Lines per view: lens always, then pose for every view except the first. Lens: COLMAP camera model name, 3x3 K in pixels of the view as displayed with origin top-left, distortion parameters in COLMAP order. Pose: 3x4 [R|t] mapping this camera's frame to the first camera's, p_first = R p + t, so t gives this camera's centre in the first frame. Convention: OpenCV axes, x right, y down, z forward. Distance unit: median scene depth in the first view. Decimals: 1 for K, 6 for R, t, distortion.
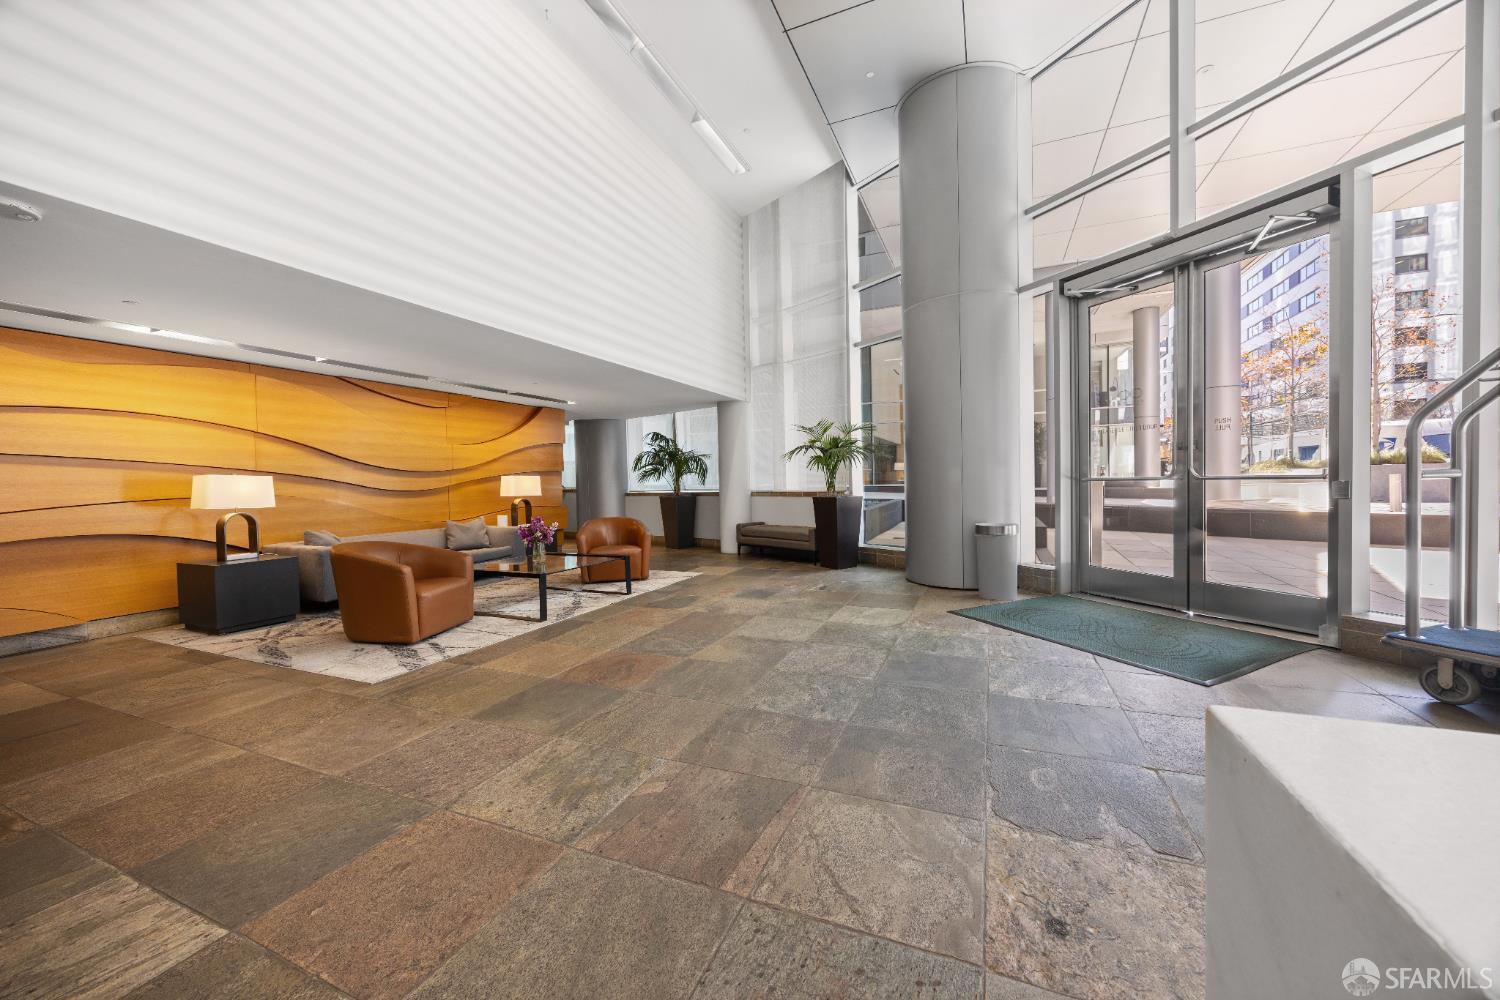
lens RADIAL K [[570.6, 0, 749.1], [0, 570.6, 489.2], [0, 0, 1]] dist [-0.001390, -0.000155]
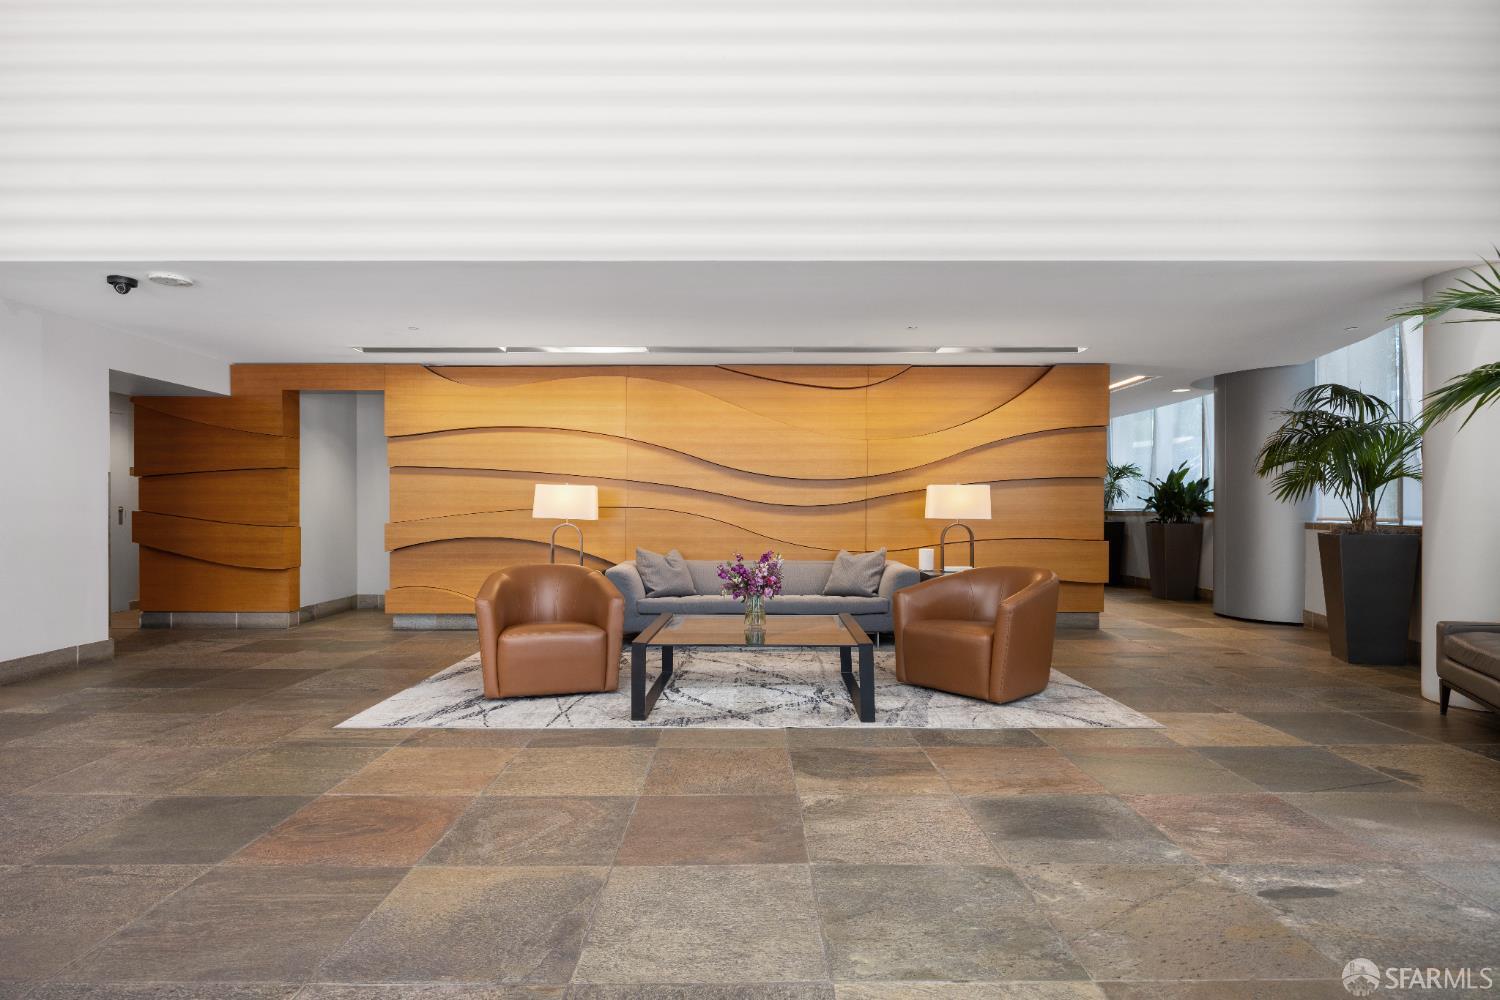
lens RADIAL K [[790.5, 0, 750.1], [0, 790.5, 520.5], [0, 0, 1]] dist [-0.000822, -0.000070]
pose [[0.394719, 0.041697, -0.917855, 0.533248], [-0.022086, 0.999112, 0.035890, -0.021697], [0.918537, 0.006106, 0.395289, 0.880343]]
